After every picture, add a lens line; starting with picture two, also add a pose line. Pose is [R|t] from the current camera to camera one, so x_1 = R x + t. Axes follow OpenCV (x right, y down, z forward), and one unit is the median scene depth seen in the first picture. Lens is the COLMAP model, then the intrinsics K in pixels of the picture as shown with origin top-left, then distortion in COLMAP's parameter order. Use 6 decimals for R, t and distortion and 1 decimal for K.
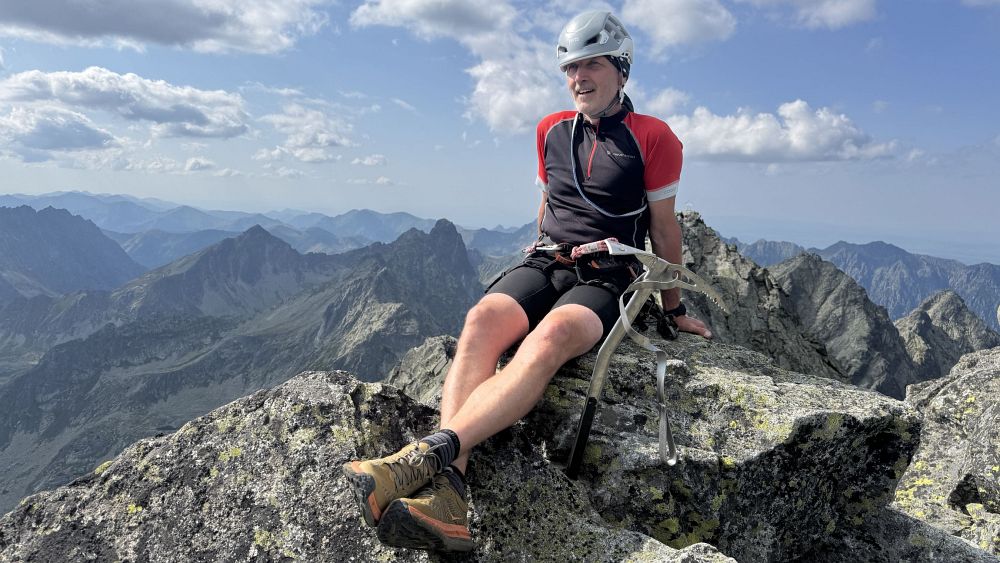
lens RADIAL K [[685.2, 0, 500.0], [0, 685.2, 281.5], [0, 0, 1]] dist [-0.010494, -0.000675]
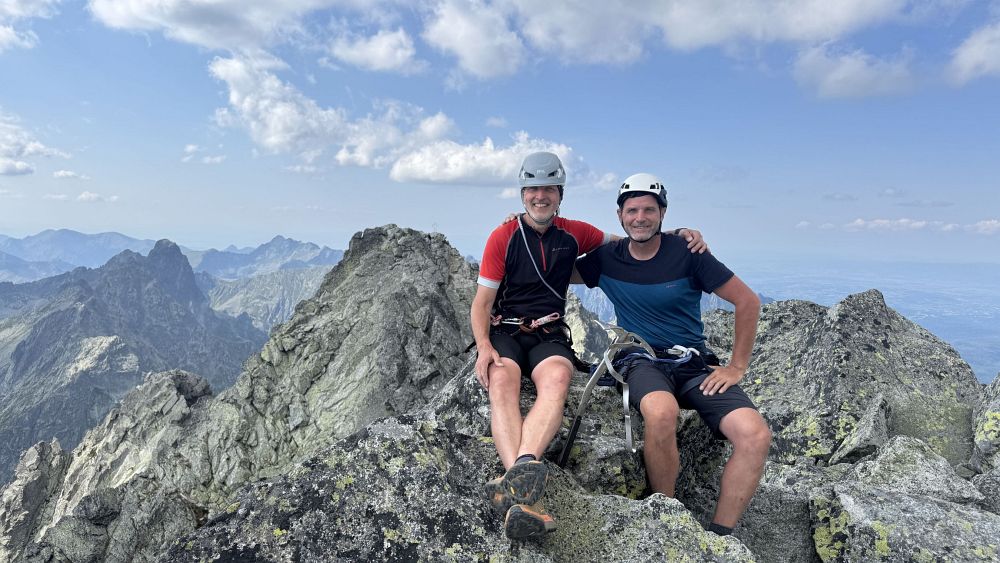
lens RADIAL K [[690.8, 0, 500.0], [0, 690.8, 281.5], [0, 0, 1]] dist [0.002511, -0.002634]
pose [[0.931390, -0.029386, 0.362836, -0.585761], [0.039392, 0.999019, -0.020209, -0.114006], [-0.361886, 0.033115, 0.931634, -0.433604]]
